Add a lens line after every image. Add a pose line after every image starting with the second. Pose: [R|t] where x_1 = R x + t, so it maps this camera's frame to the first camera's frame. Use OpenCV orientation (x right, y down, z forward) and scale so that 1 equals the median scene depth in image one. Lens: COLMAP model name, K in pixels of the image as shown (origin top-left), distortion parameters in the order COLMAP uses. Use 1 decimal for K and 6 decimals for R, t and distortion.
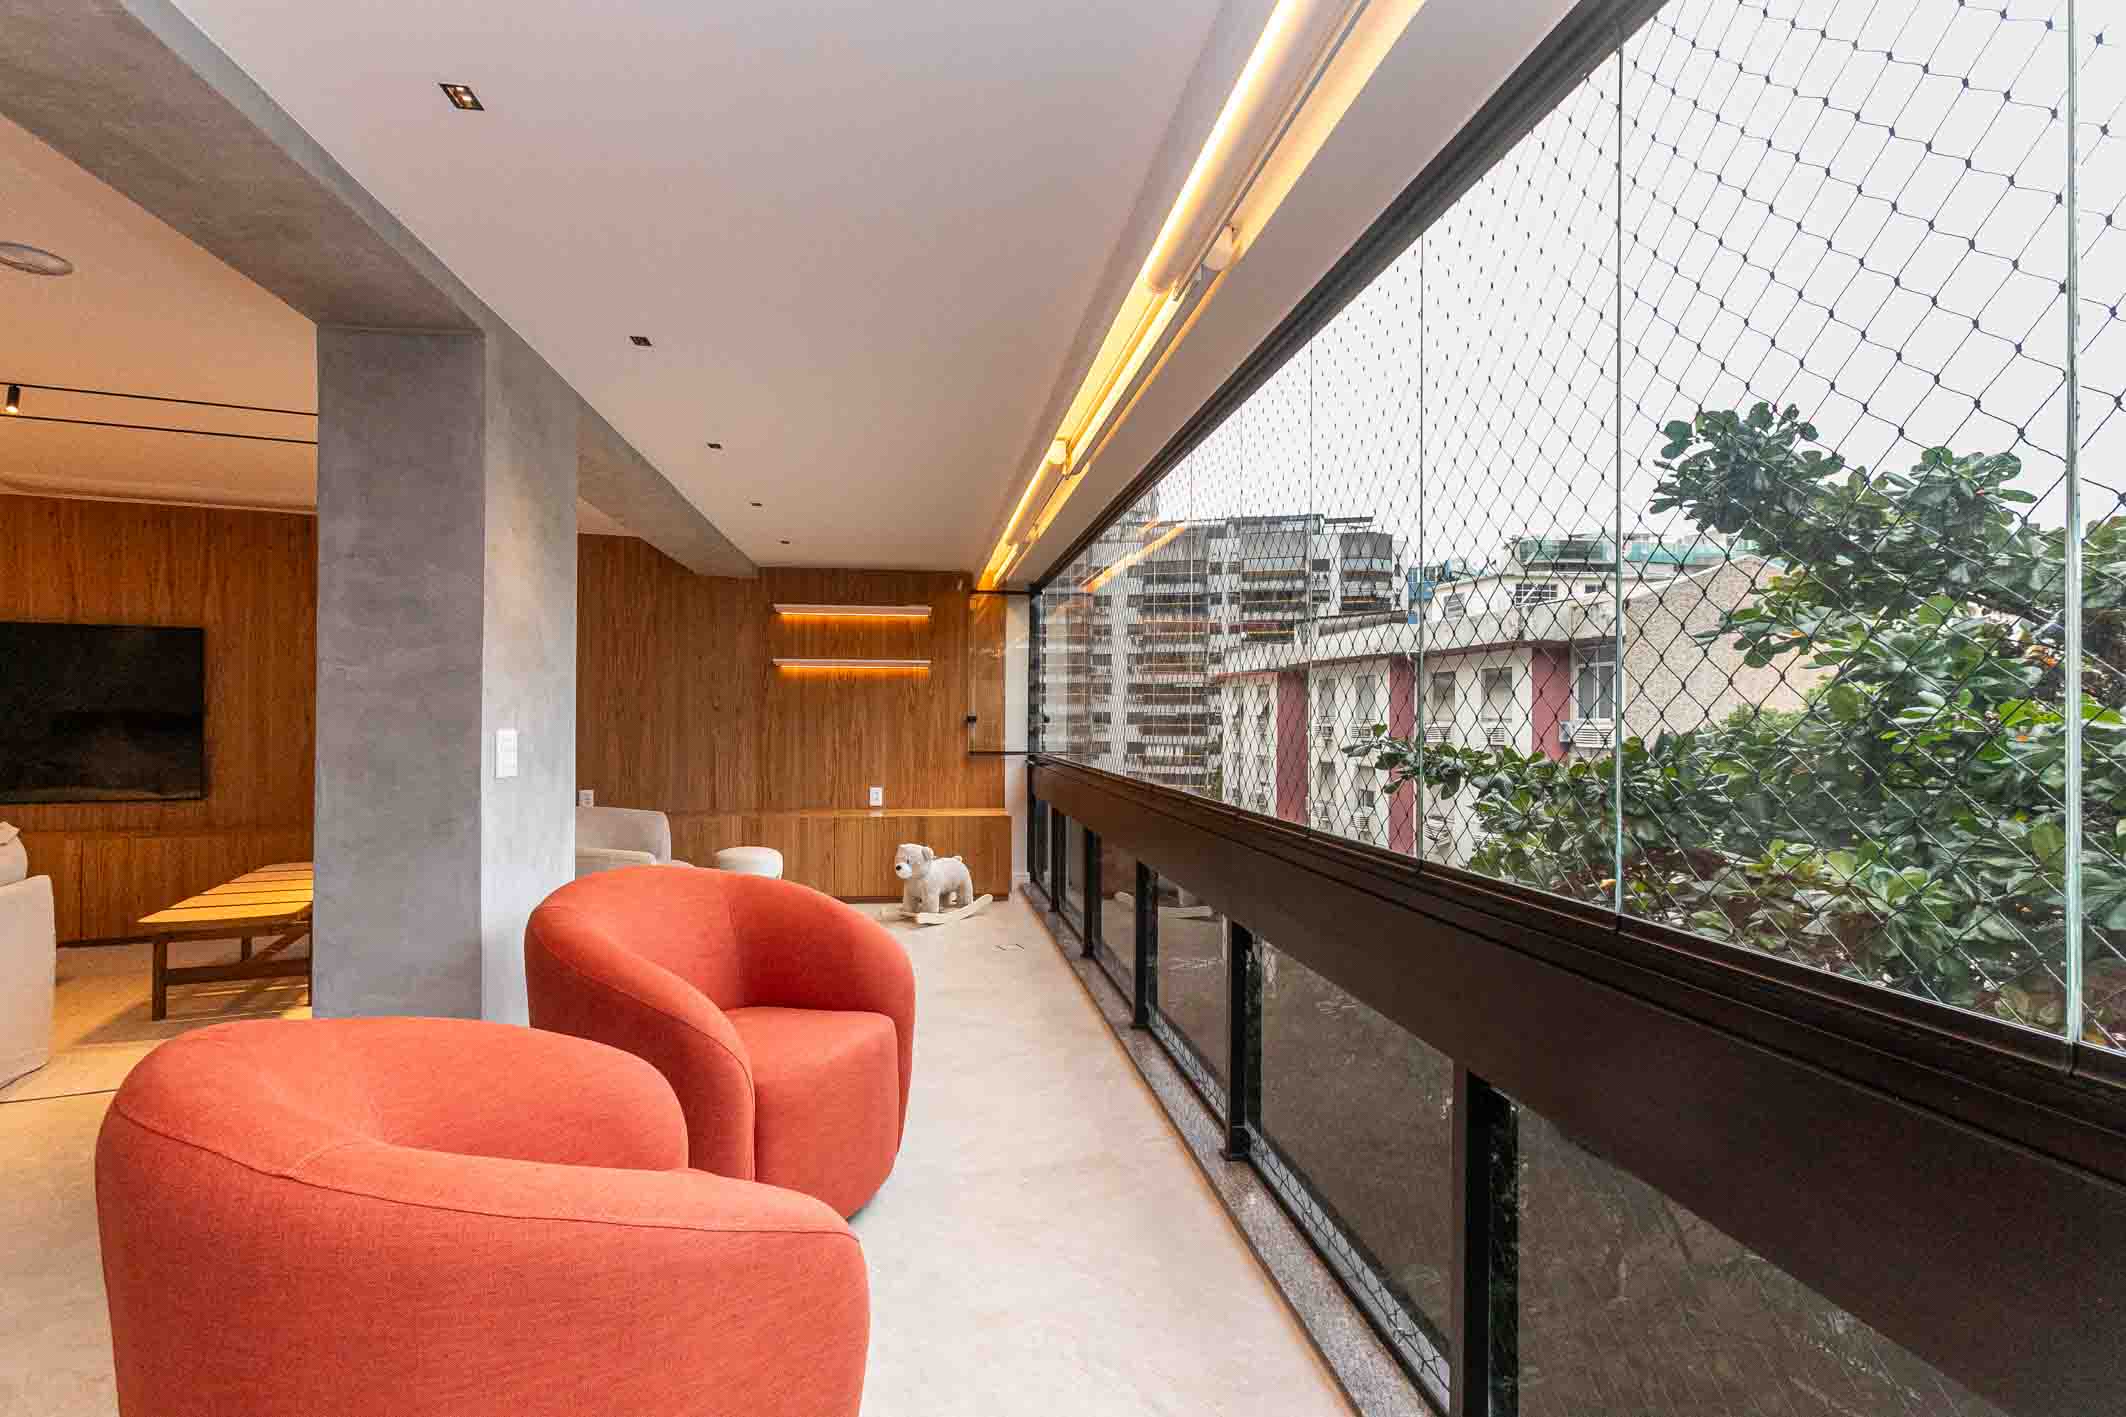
lens RADIAL K [[1008.8, 0, 1066.8], [0, 1008.8, 715.8], [0, 0, 1]] dist [-0.000162, 0.003797]
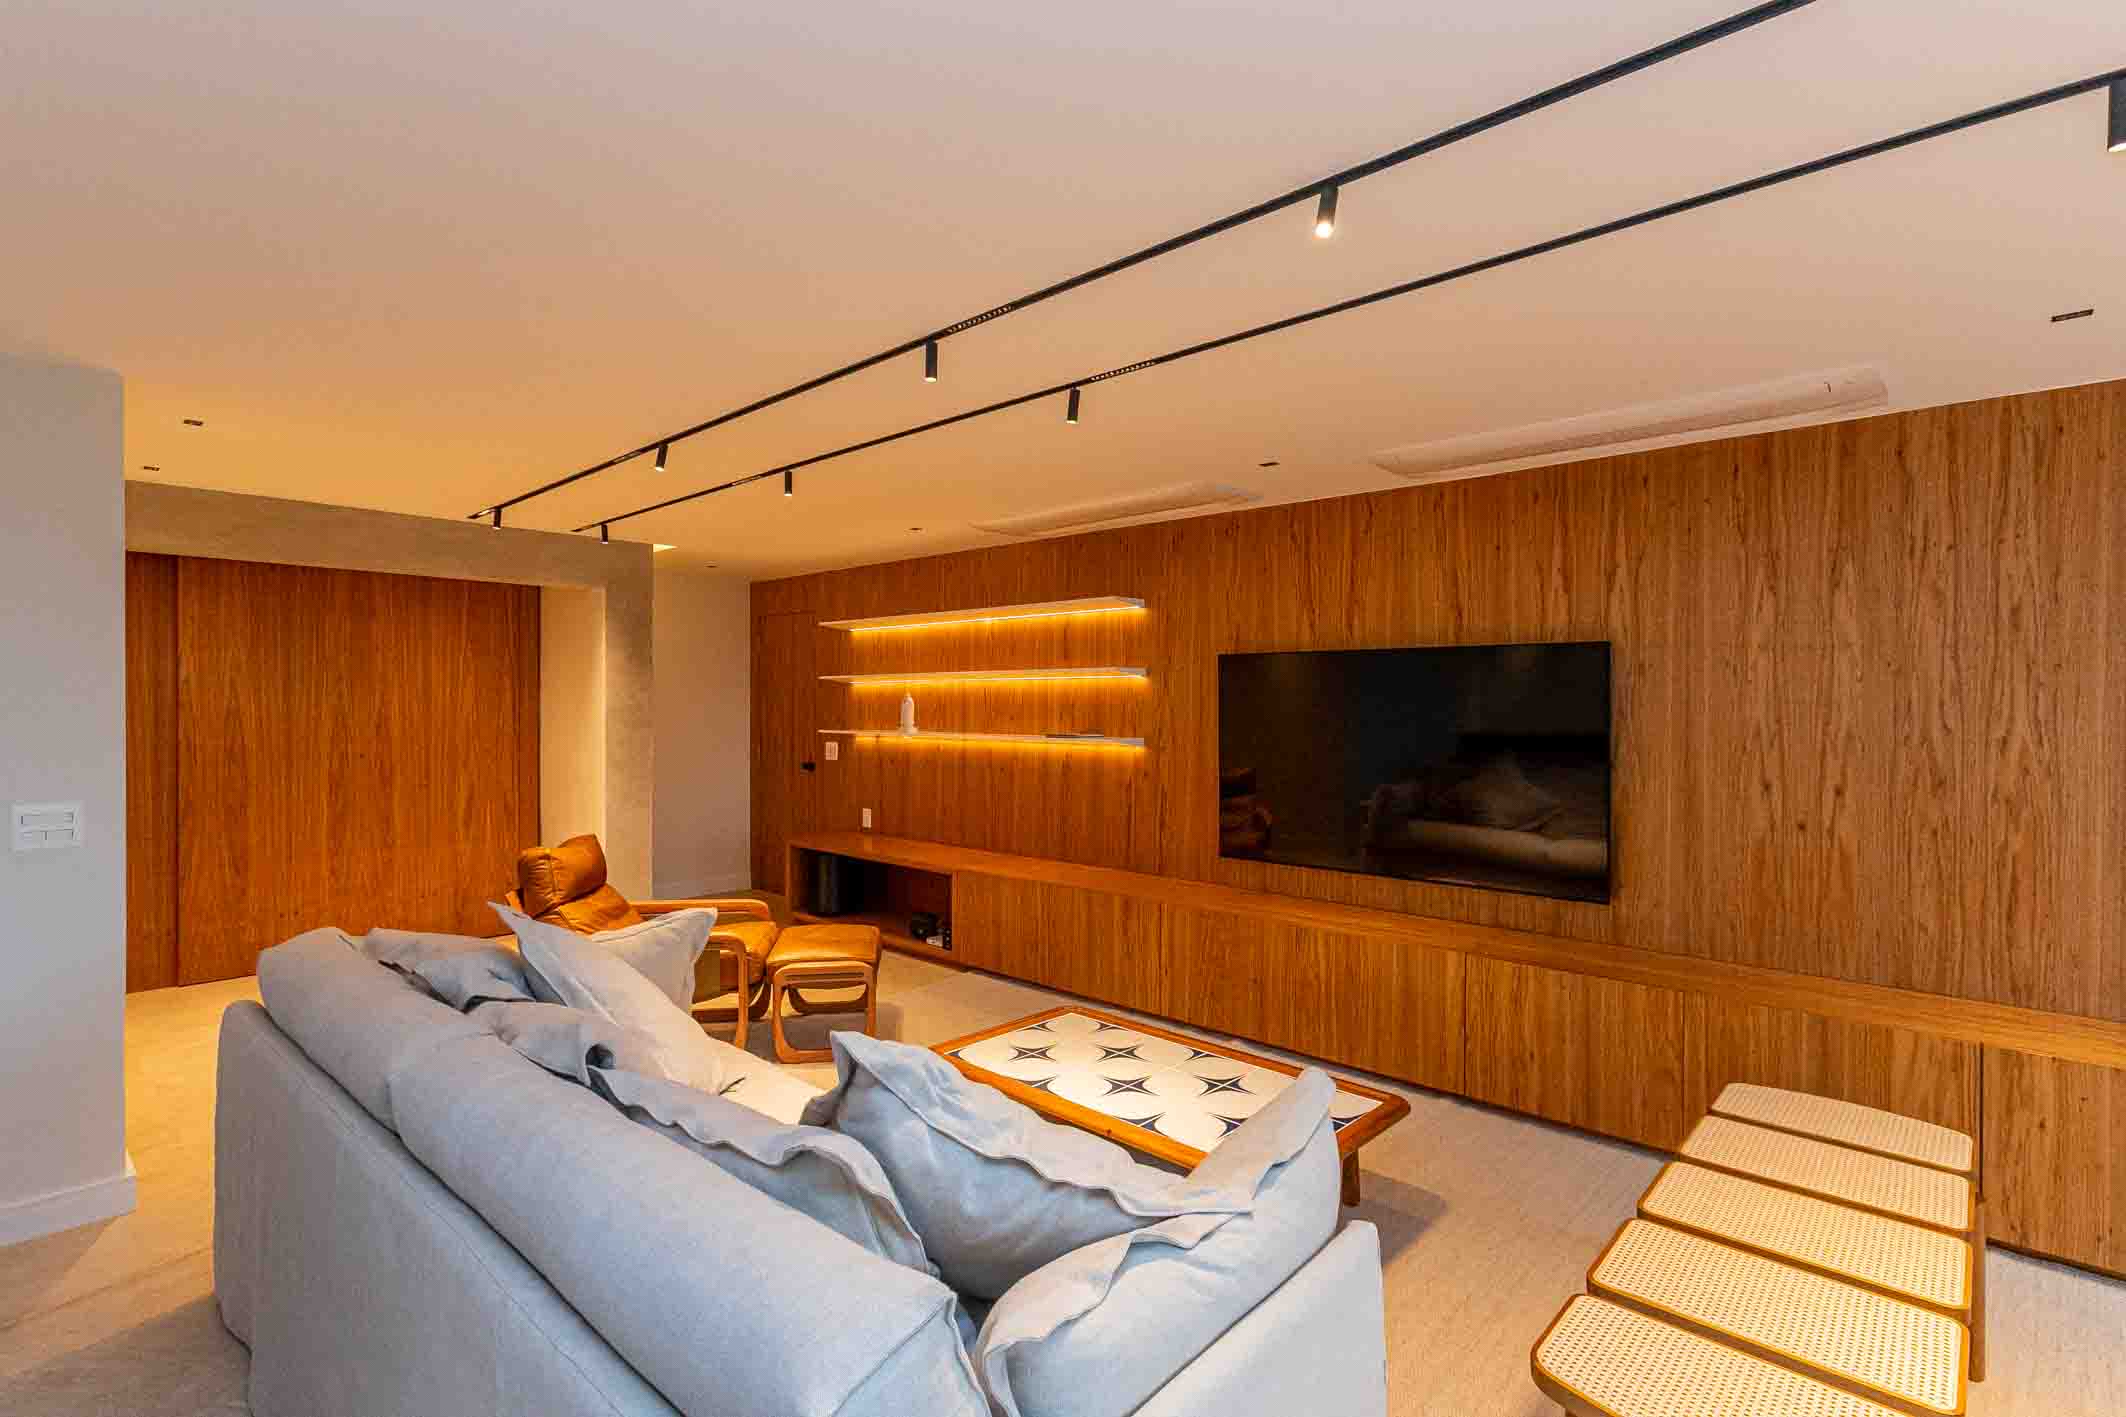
lens RADIAL K [[1008.8, 0, 1063.1], [0, 1008.8, 699.7], [0, 0, 1]] dist [-0.000162, 0.003797]
pose [[0.394673, -0.008349, -0.918784, -0.402118], [-0.000816, 0.999955, -0.009437, -0.043141], [0.918821, 0.004474, 0.394649, 0.427368]]
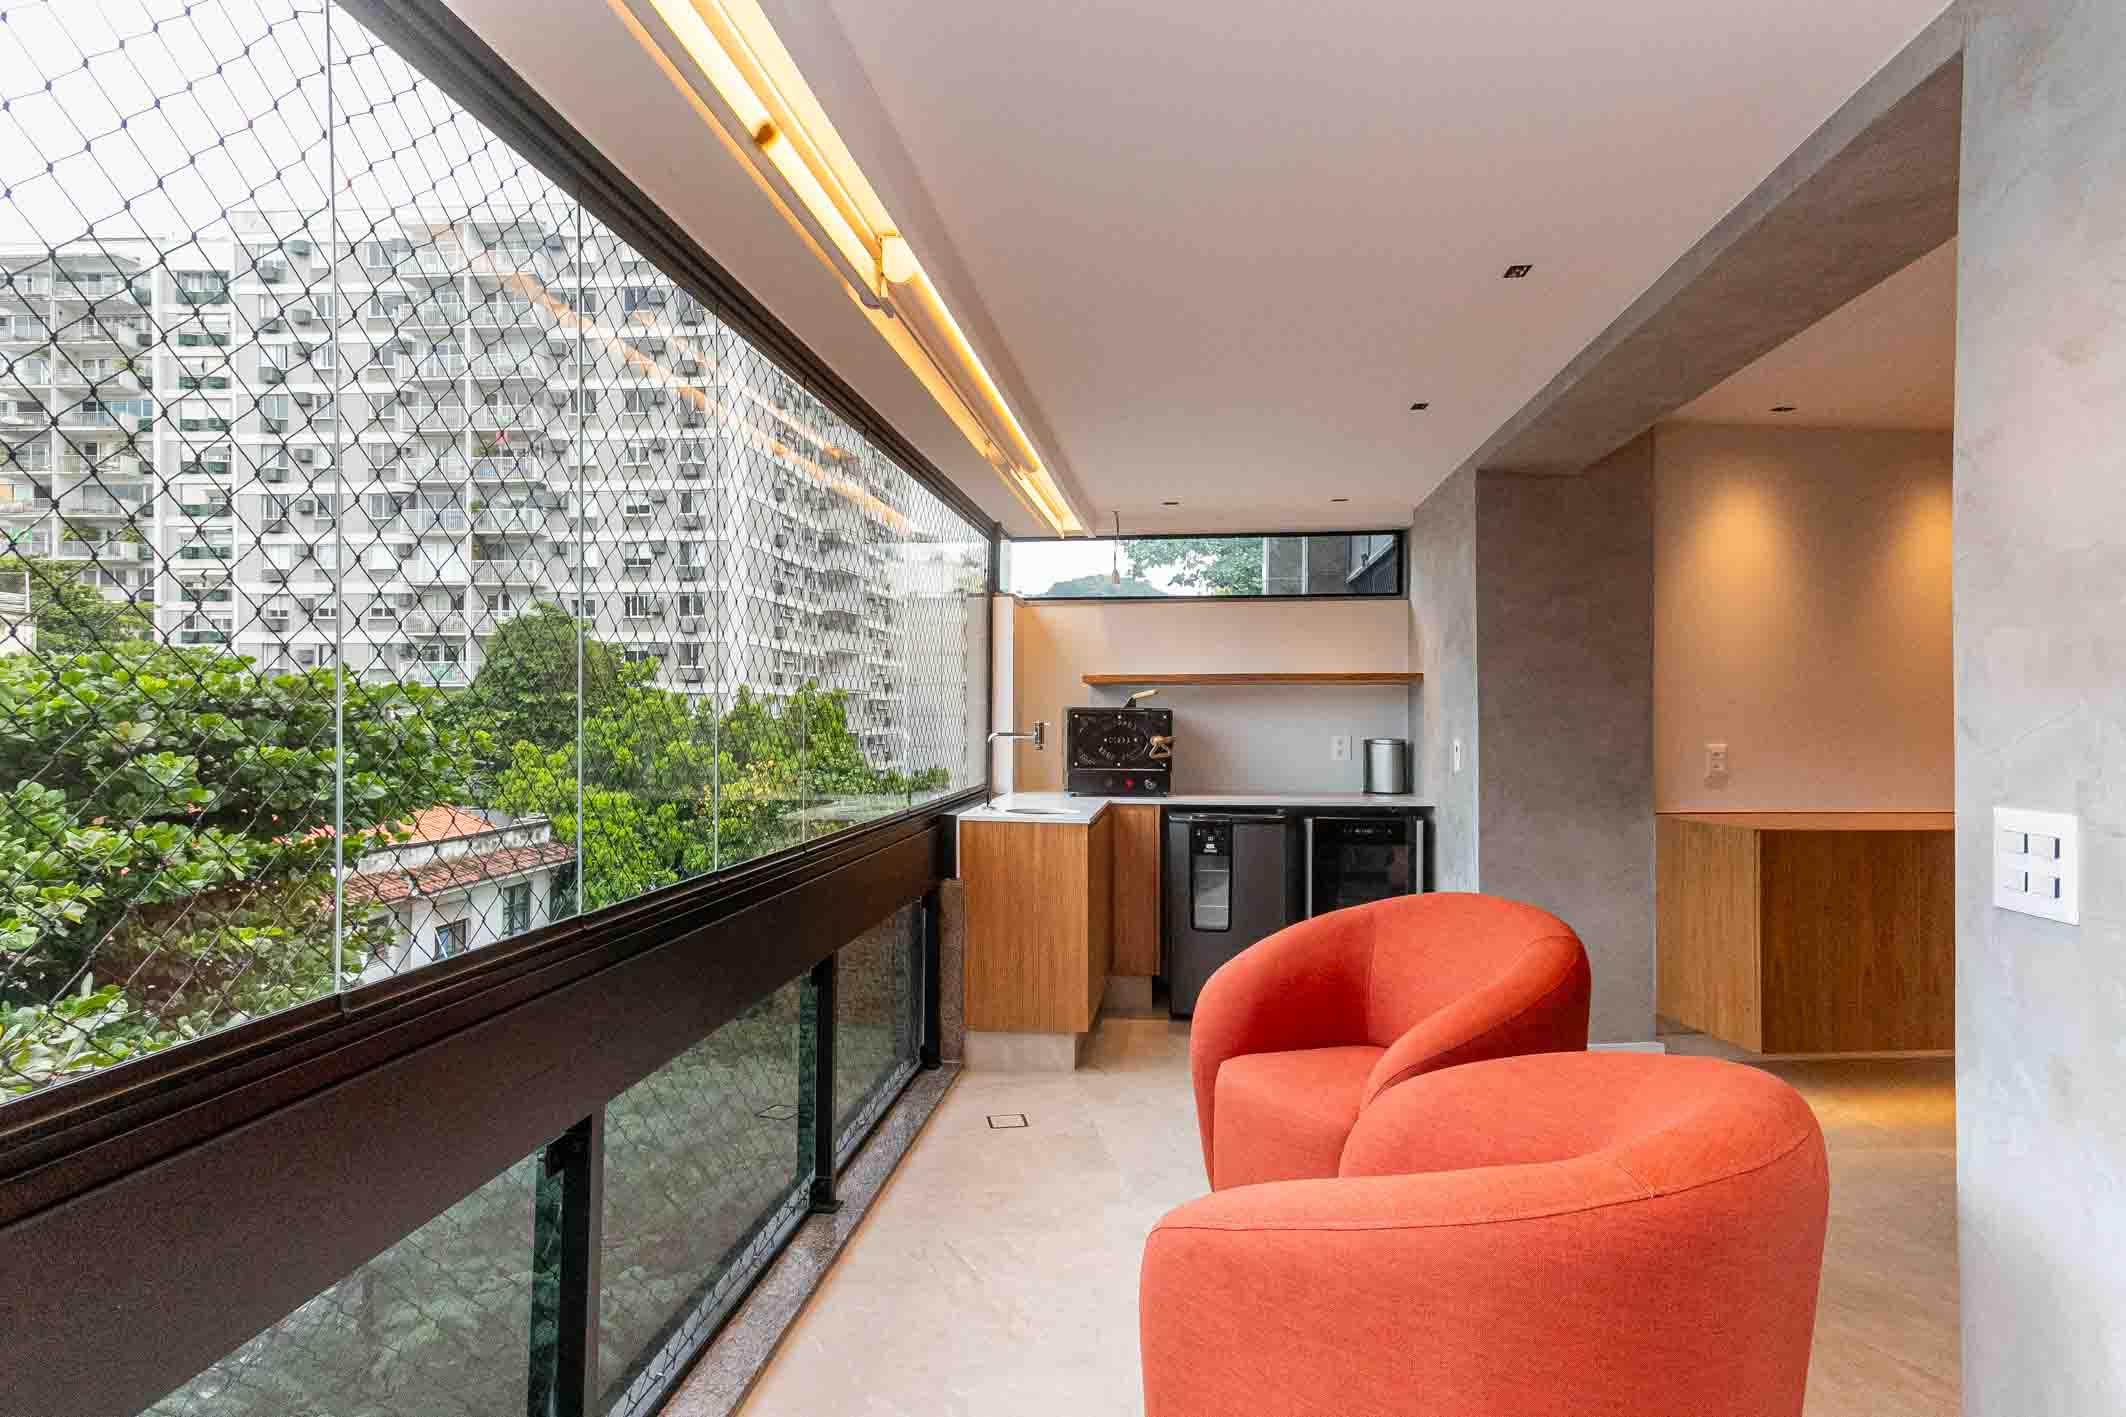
lens RADIAL K [[1199.7, 0, 1064.2], [0, 1199.7, 760.1], [0, 0, 1]] dist [0.028201, -0.000826]
pose [[-0.963996, -0.021830, 0.265019, -0.127812], [-0.011486, 0.999113, 0.040516, -0.011284], [-0.265668, 0.036013, -0.963392, 0.757386]]
